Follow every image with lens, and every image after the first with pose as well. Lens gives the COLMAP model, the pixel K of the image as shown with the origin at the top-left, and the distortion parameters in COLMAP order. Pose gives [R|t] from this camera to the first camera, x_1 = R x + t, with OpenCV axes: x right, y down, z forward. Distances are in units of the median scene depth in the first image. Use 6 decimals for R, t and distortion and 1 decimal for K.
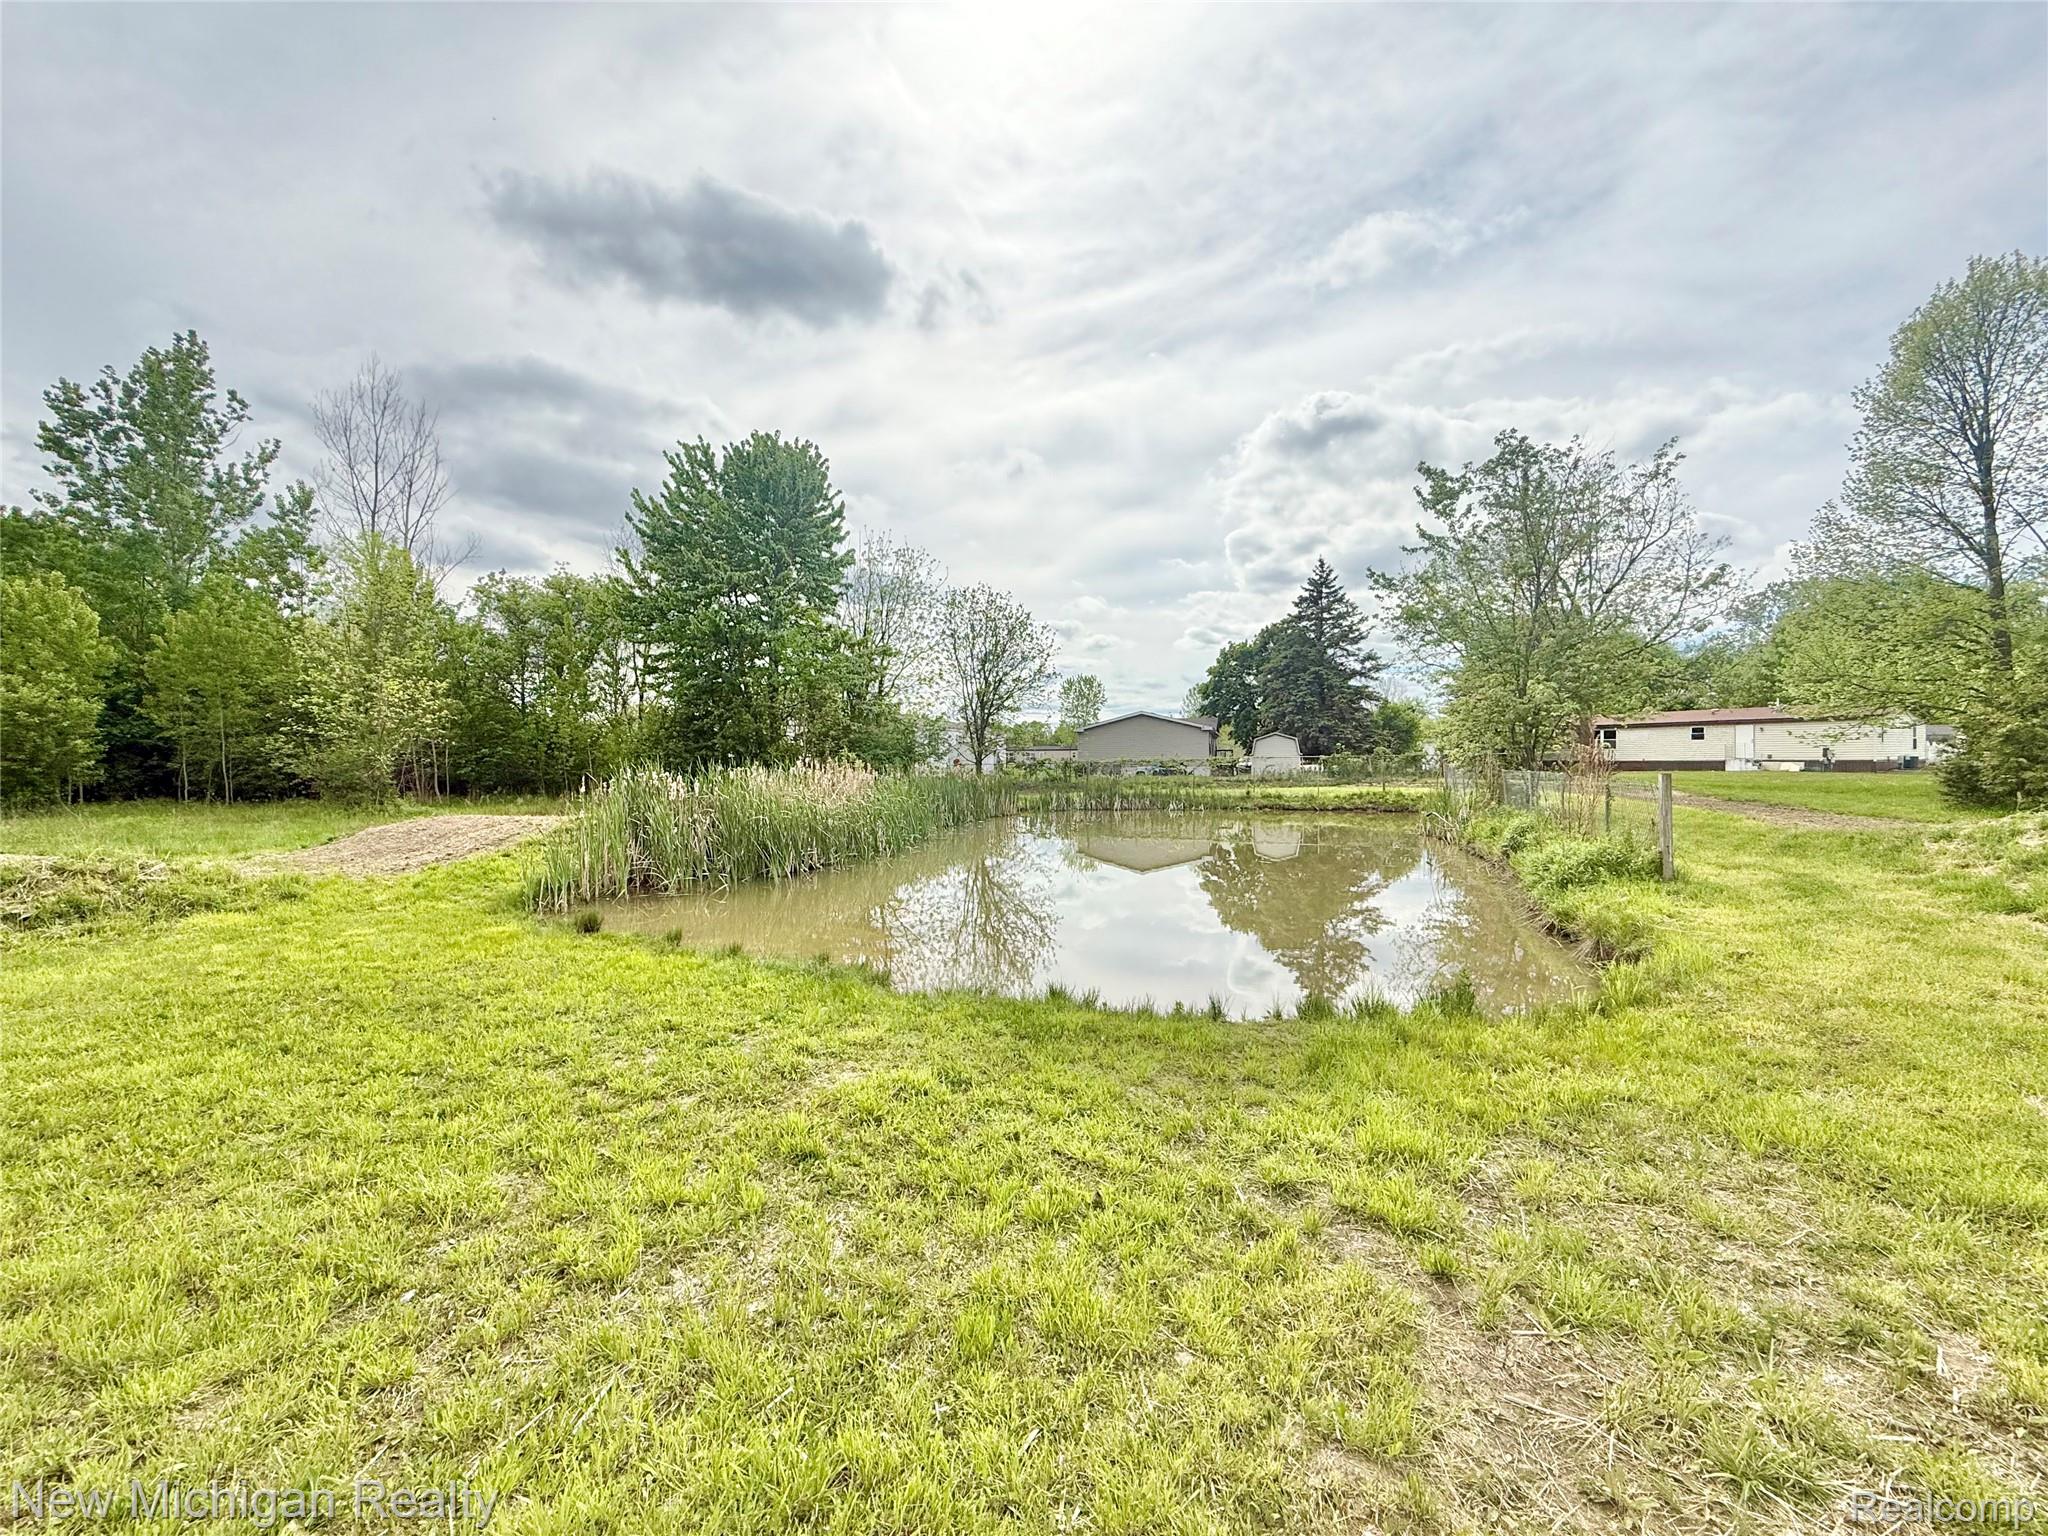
lens RADIAL K [[809.7, 0, 1029.4], [0, 809.7, 769.3], [0, 0, 1]] dist [-0.002672, -0.000797]
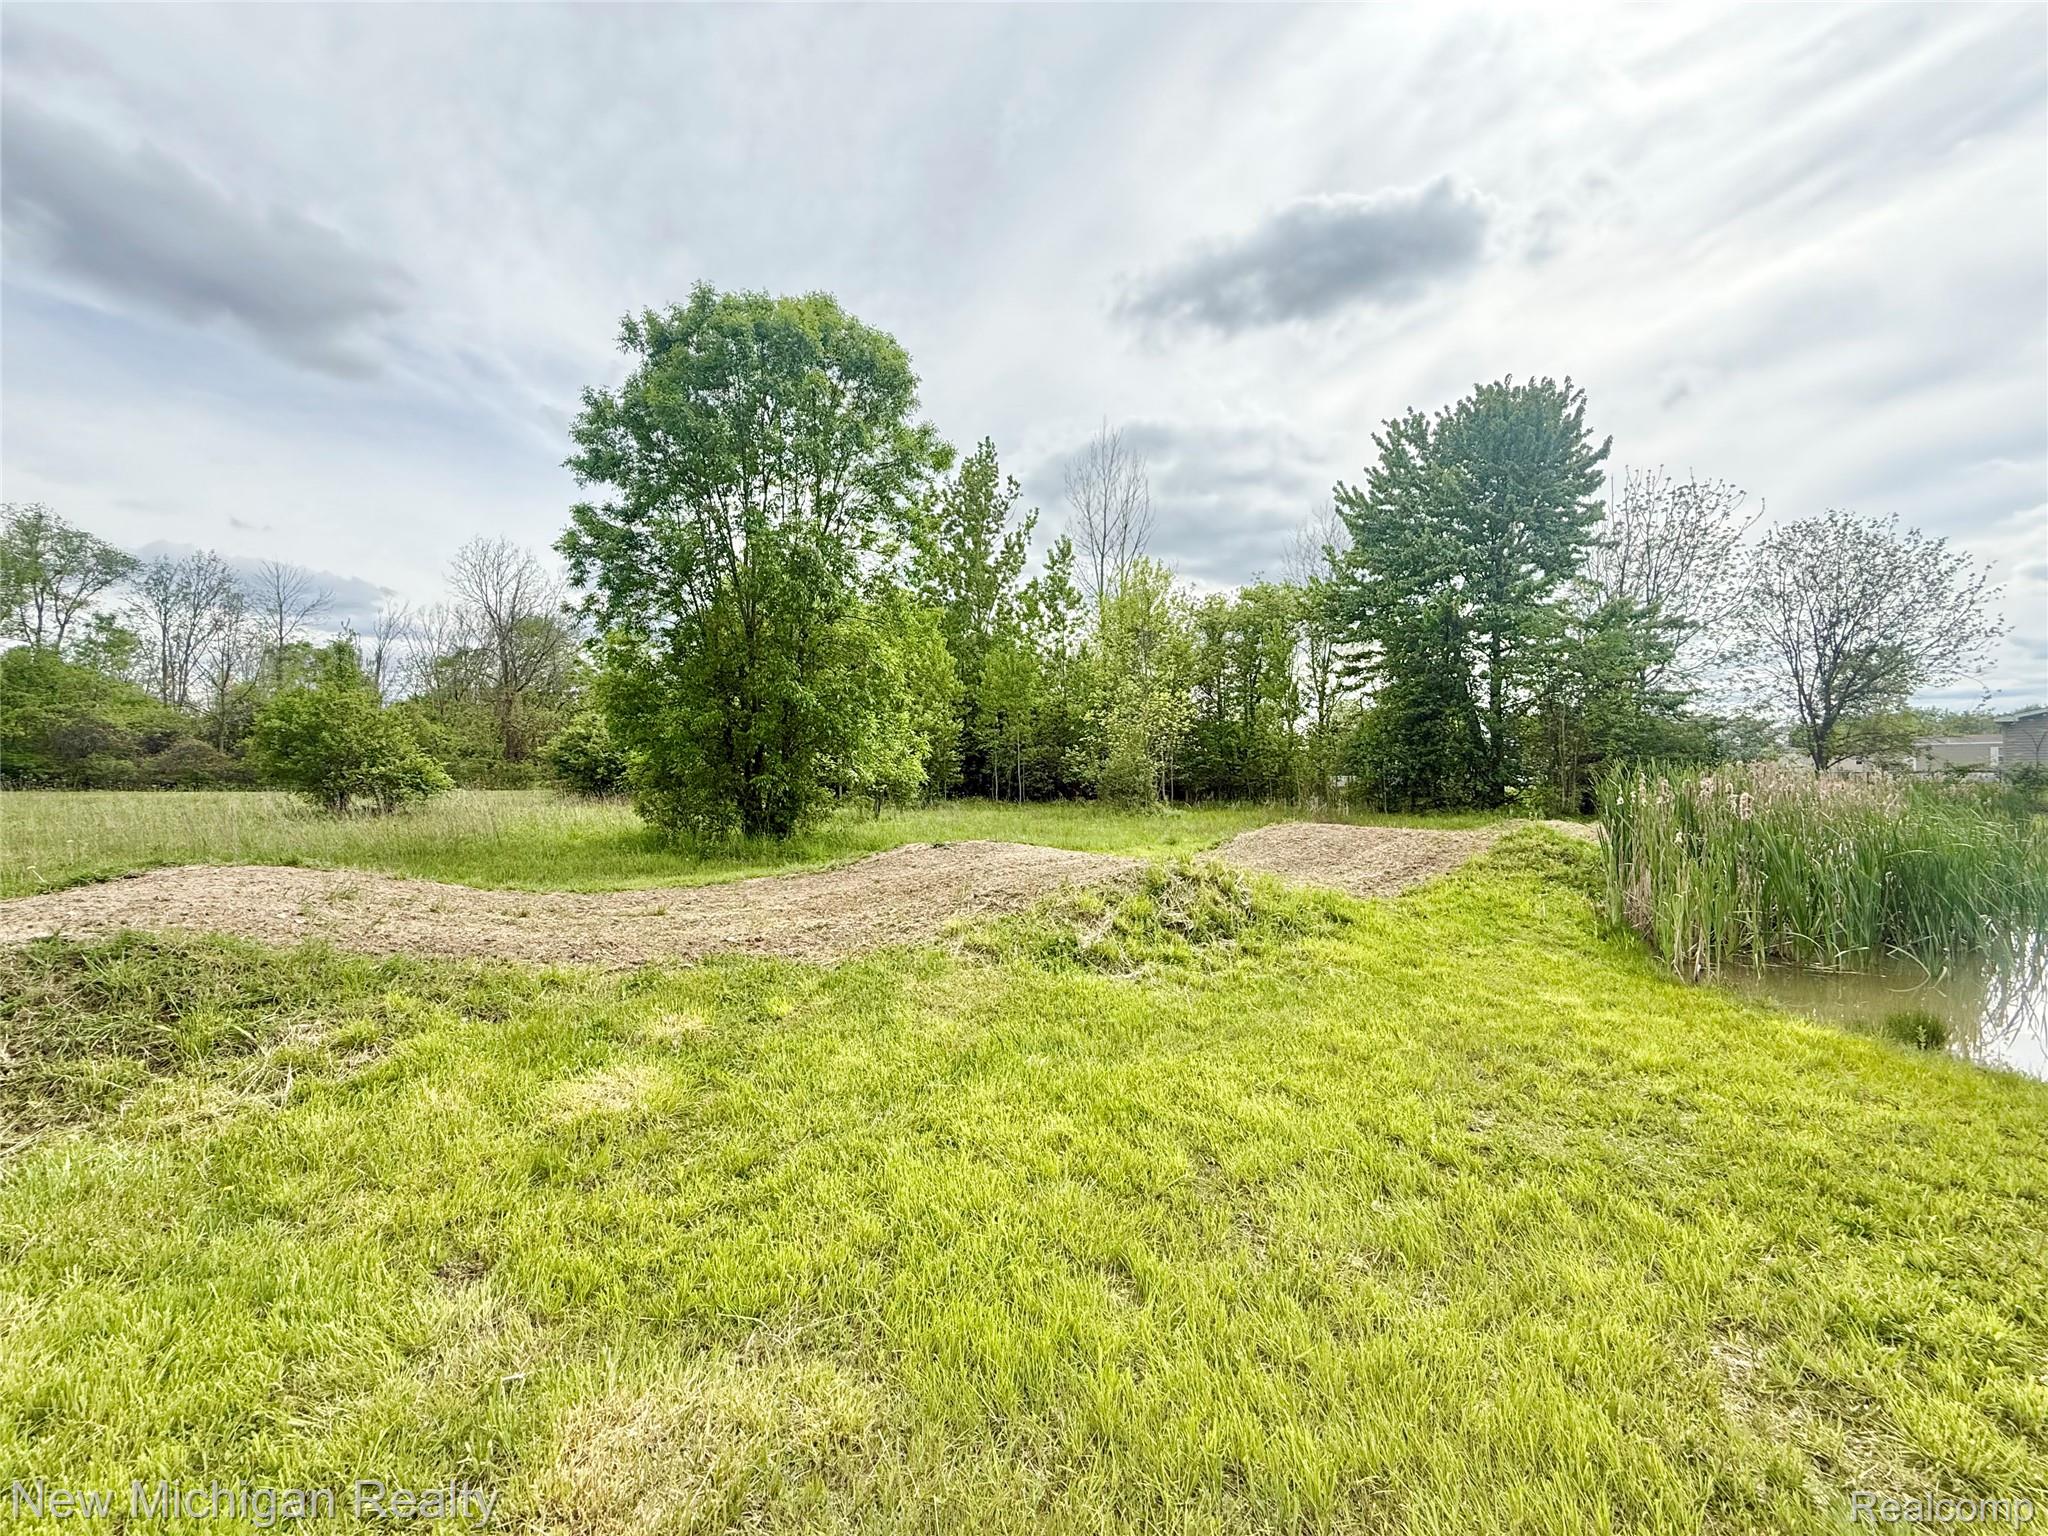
lens RADIAL K [[809.7, 0, 1015.5], [0, 809.7, 767.0], [0, 0, 1]] dist [-0.002672, -0.000797]
pose [[0.769248, -0.001607, -0.638949, -0.171402], [-0.006259, 0.999930, -0.010049, 0.001033], [0.638920, 0.011729, 0.769184, 0.028404]]
